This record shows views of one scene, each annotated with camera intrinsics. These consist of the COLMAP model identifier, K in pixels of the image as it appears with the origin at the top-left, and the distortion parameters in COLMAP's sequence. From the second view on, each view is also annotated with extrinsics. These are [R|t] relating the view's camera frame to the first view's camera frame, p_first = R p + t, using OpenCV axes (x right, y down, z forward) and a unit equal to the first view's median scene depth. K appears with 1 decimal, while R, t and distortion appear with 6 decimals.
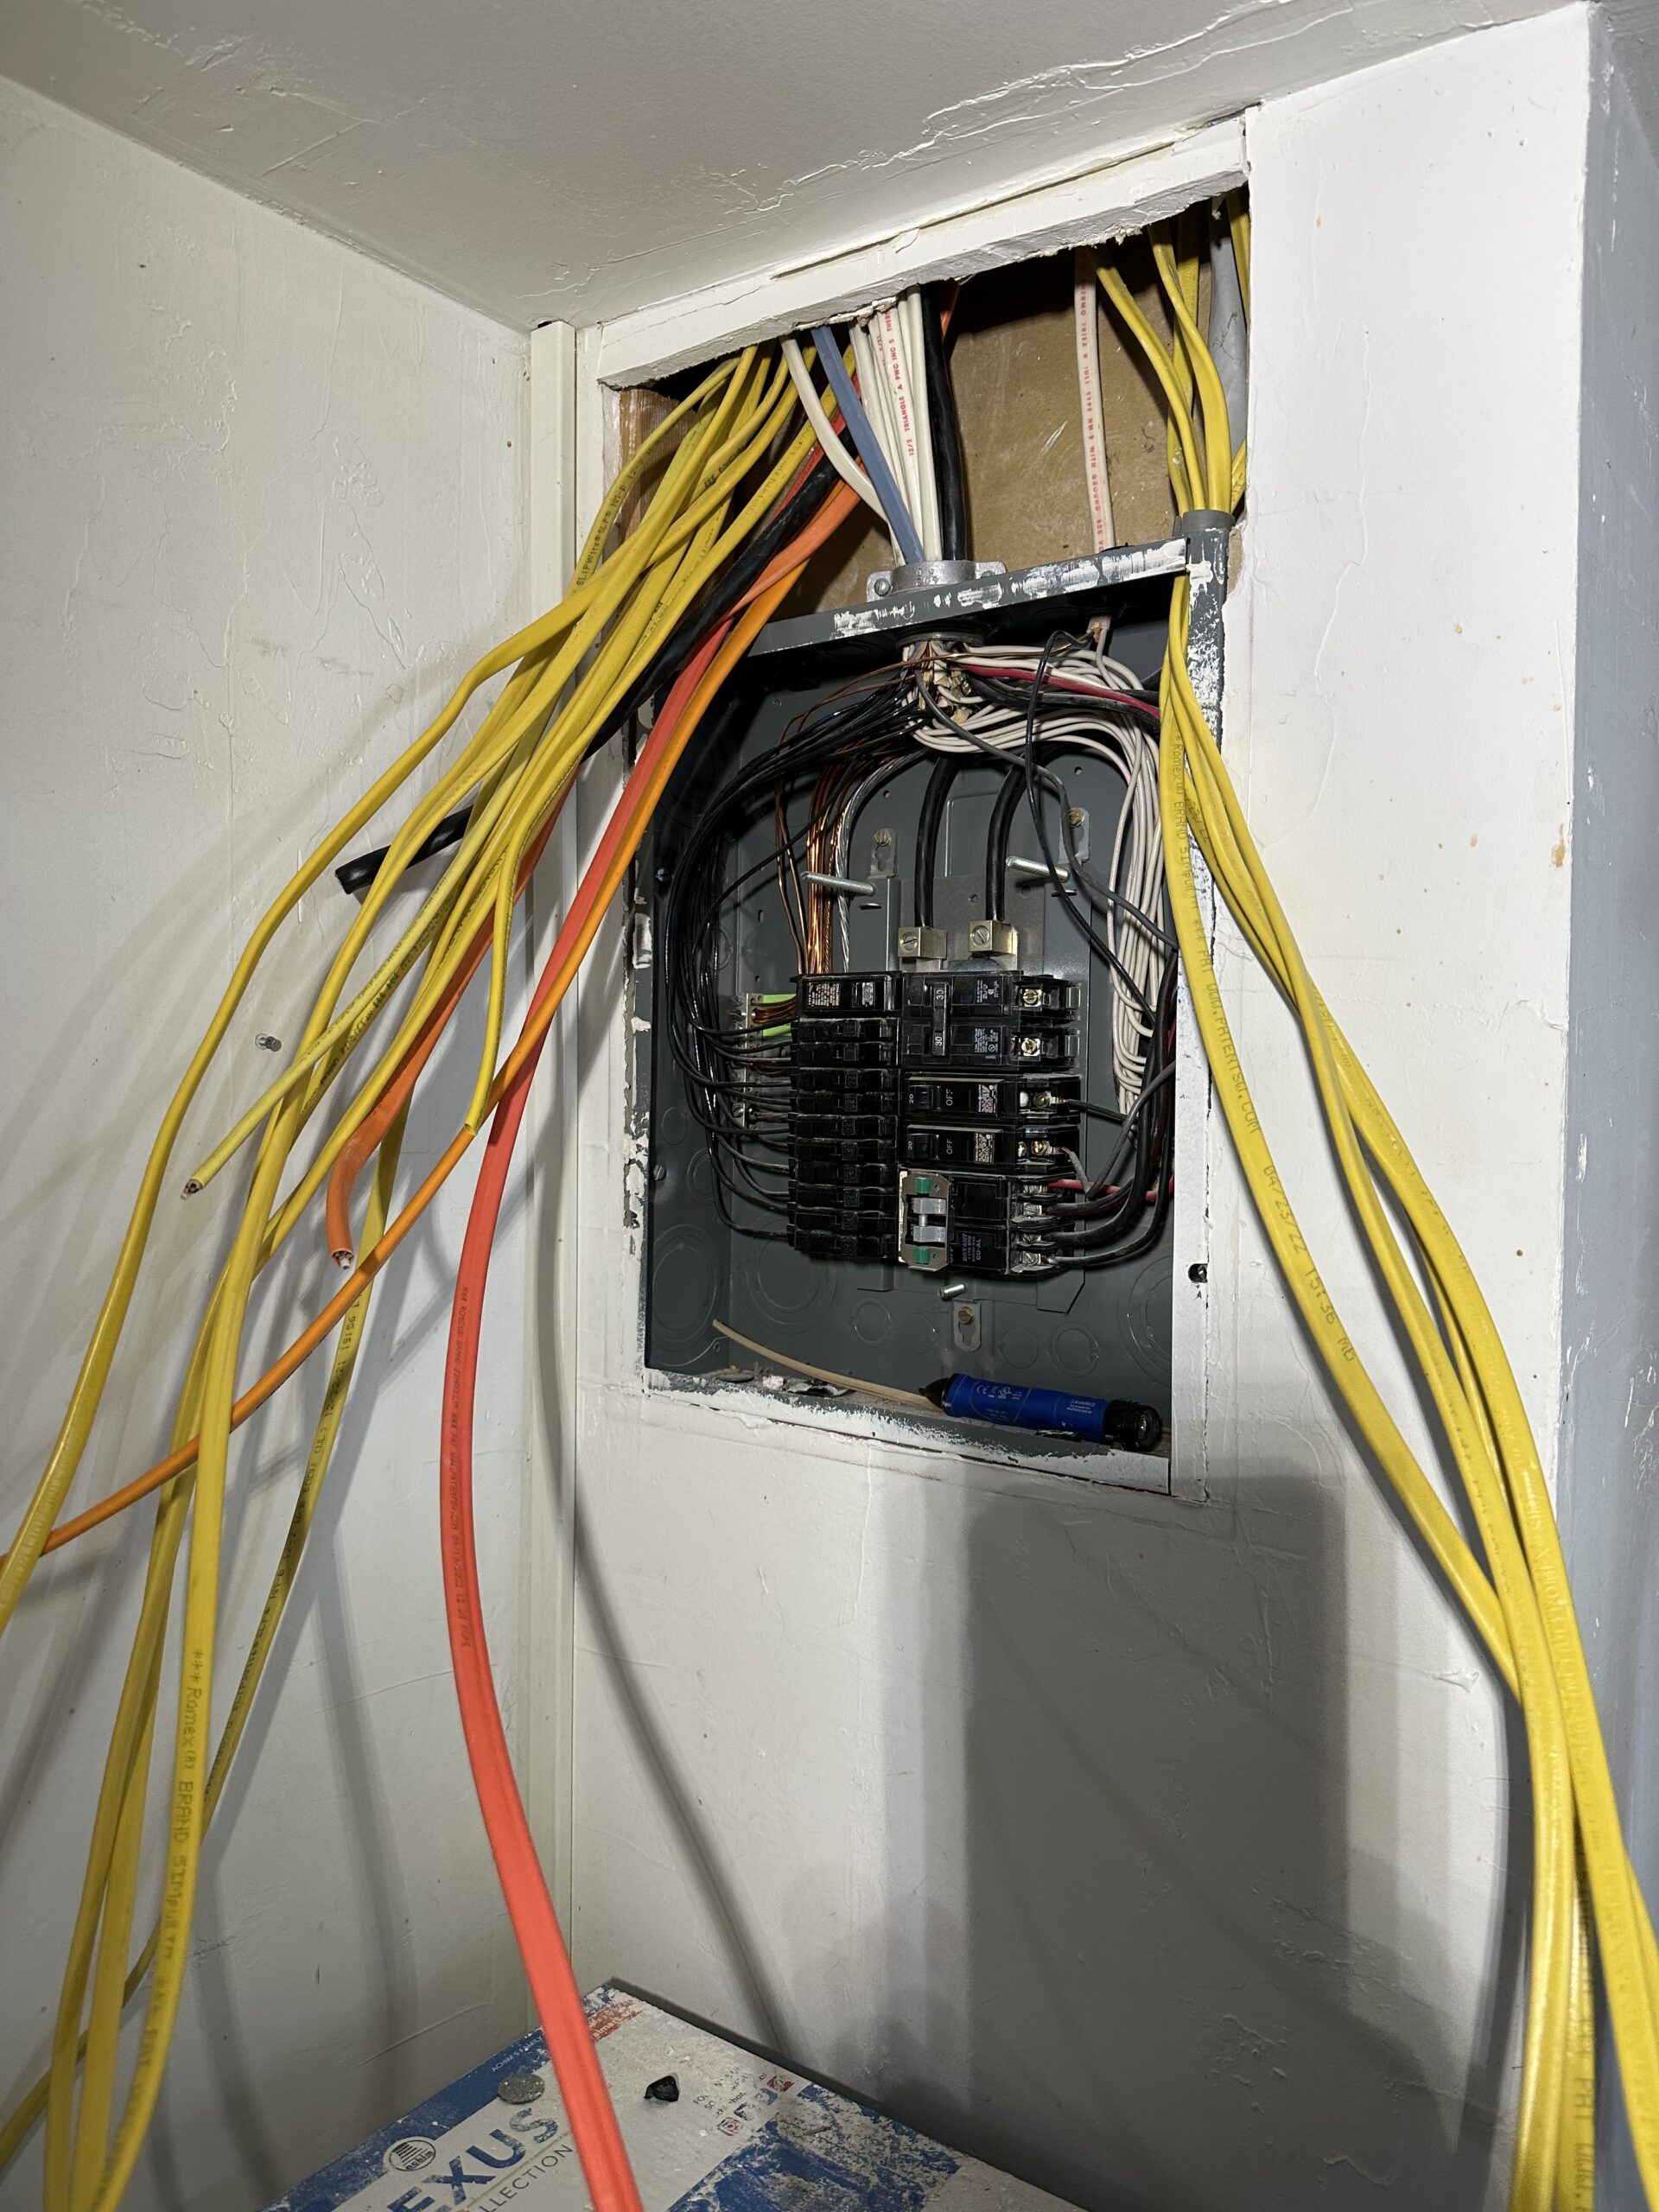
lens RADIAL K [[1535.6, 0, 828.8], [0, 1535.6, 1110.1], [0, 0, 1]] dist [0.002416, -0.076900]
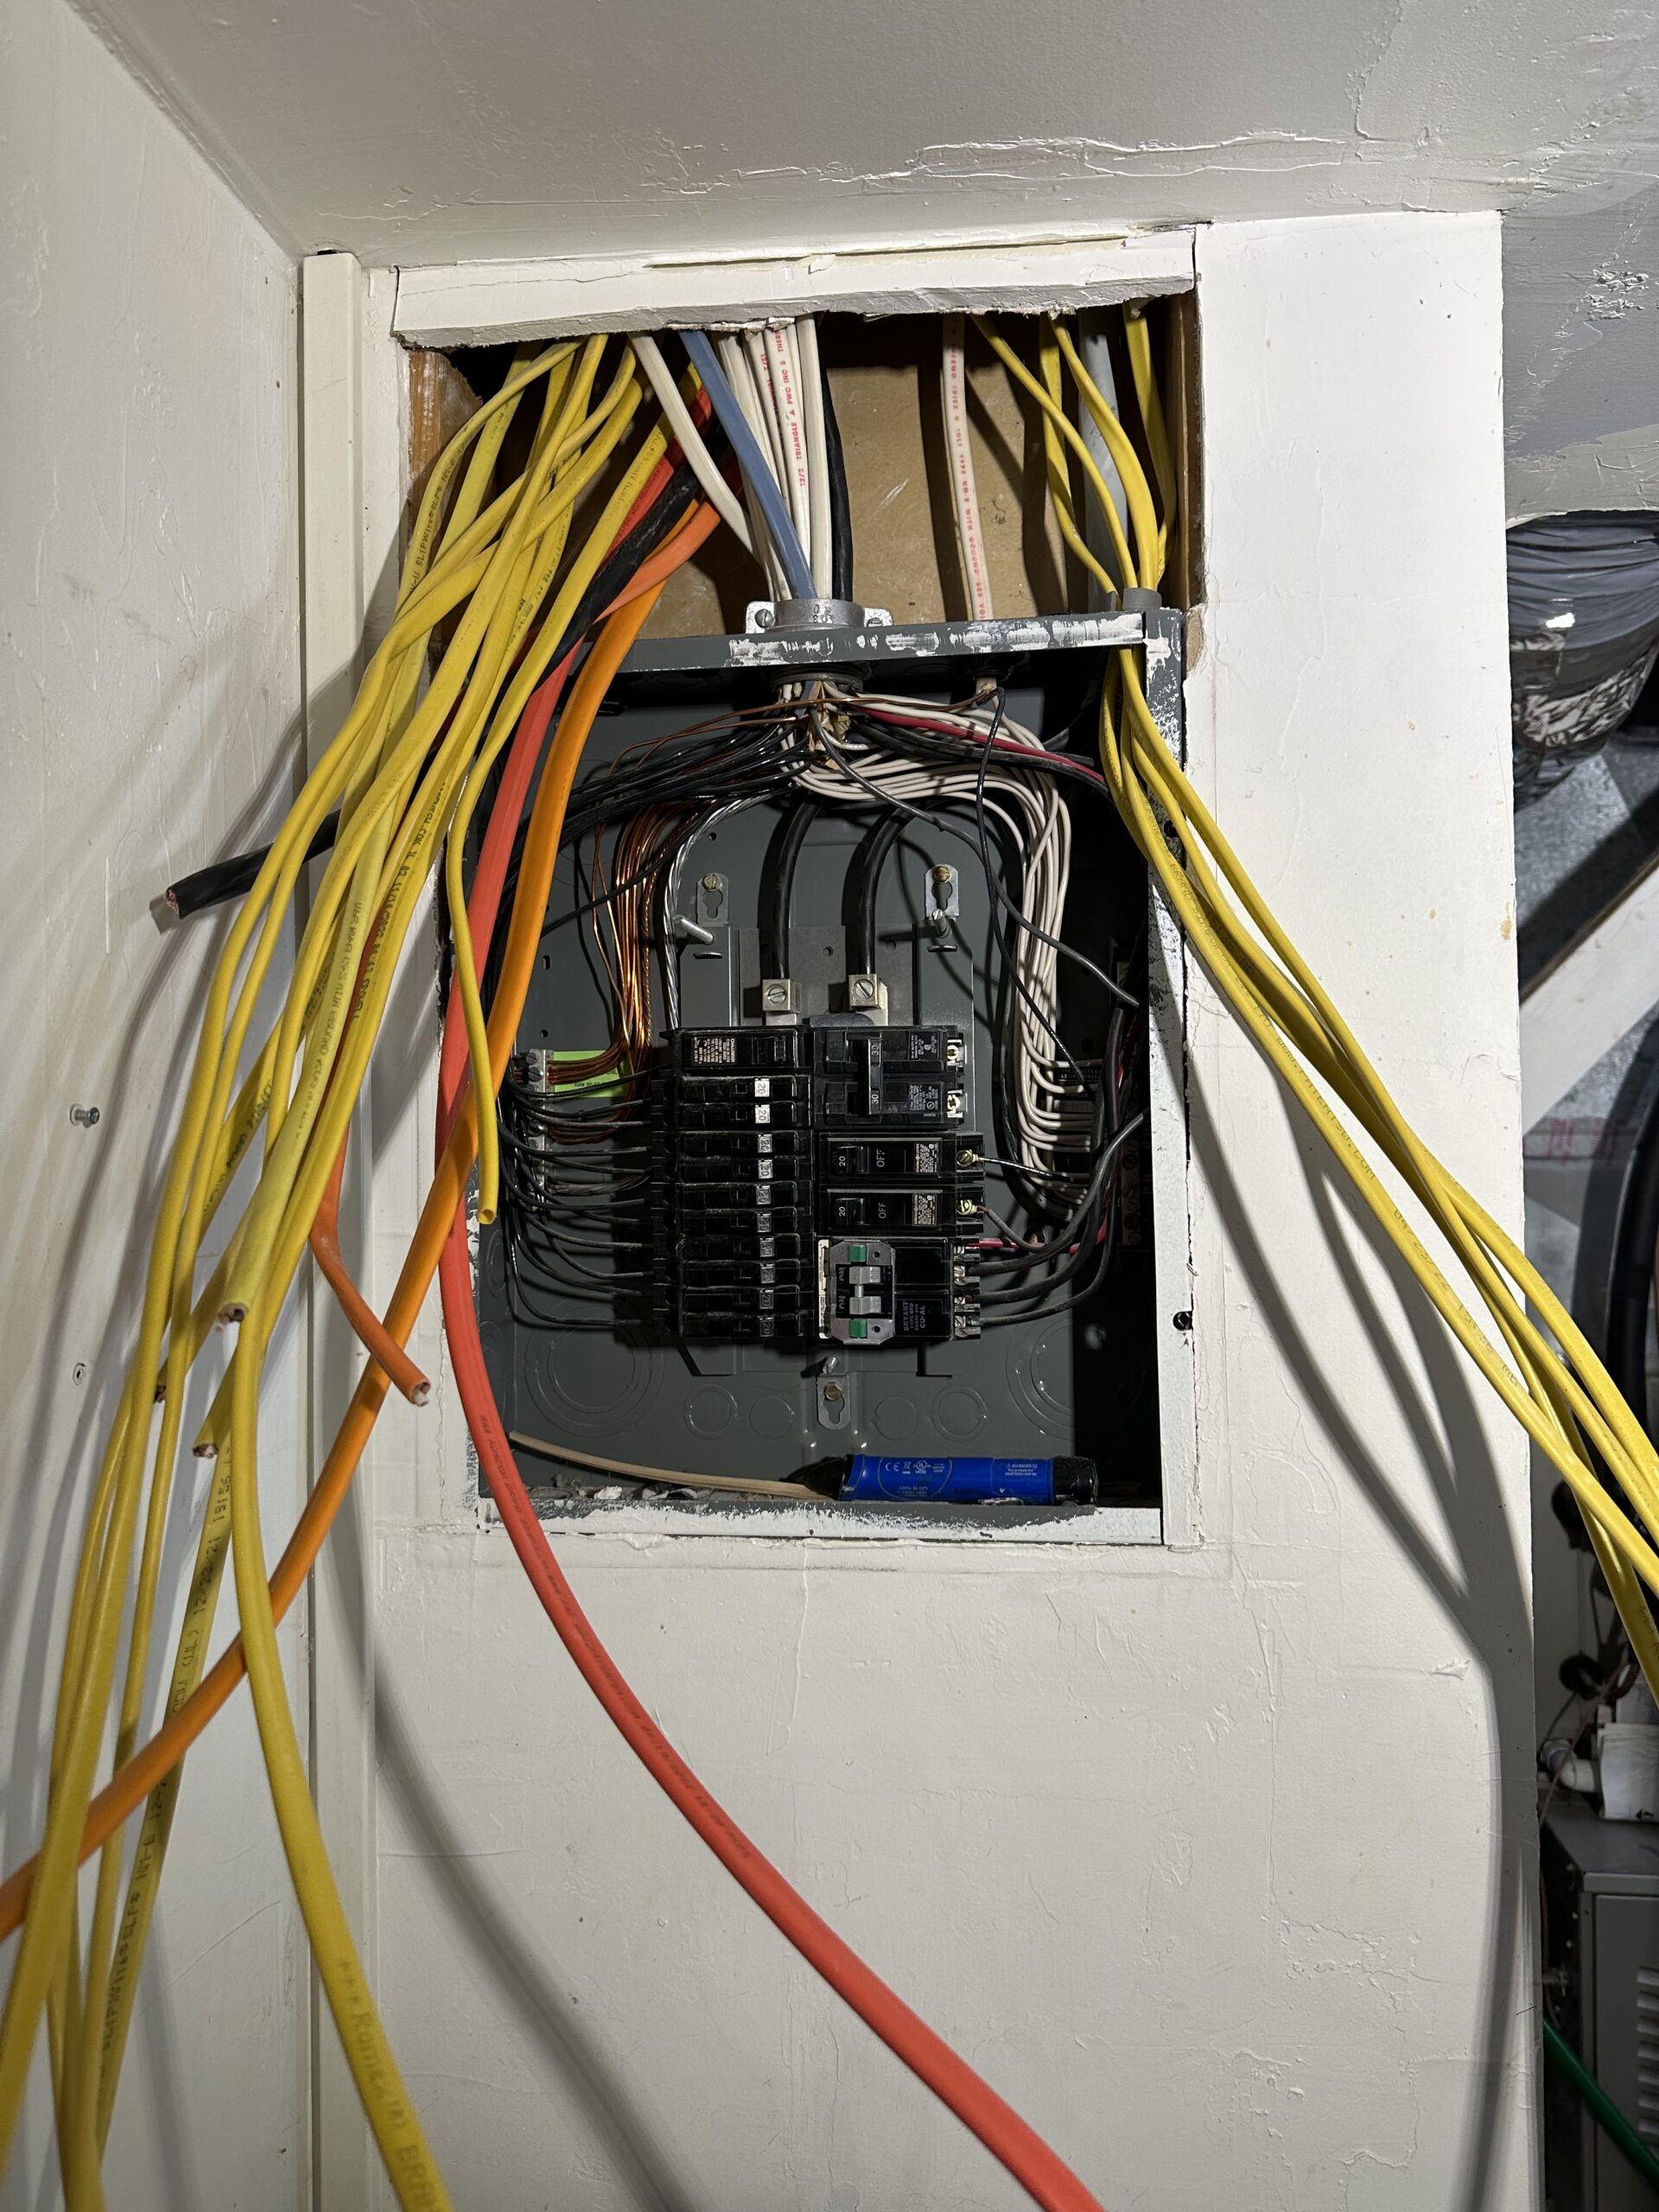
lens RADIAL K [[1541.6, 0, 838.2], [0, 1541.6, 1074.4], [0, 0, 1]] dist [0.044141, -0.137490]
pose [[0.870869, -0.008274, 0.491445, -0.410046], [0.038838, 0.997890, -0.052022, -0.011599], [-0.489978, 0.064391, 0.869354, 0.180022]]
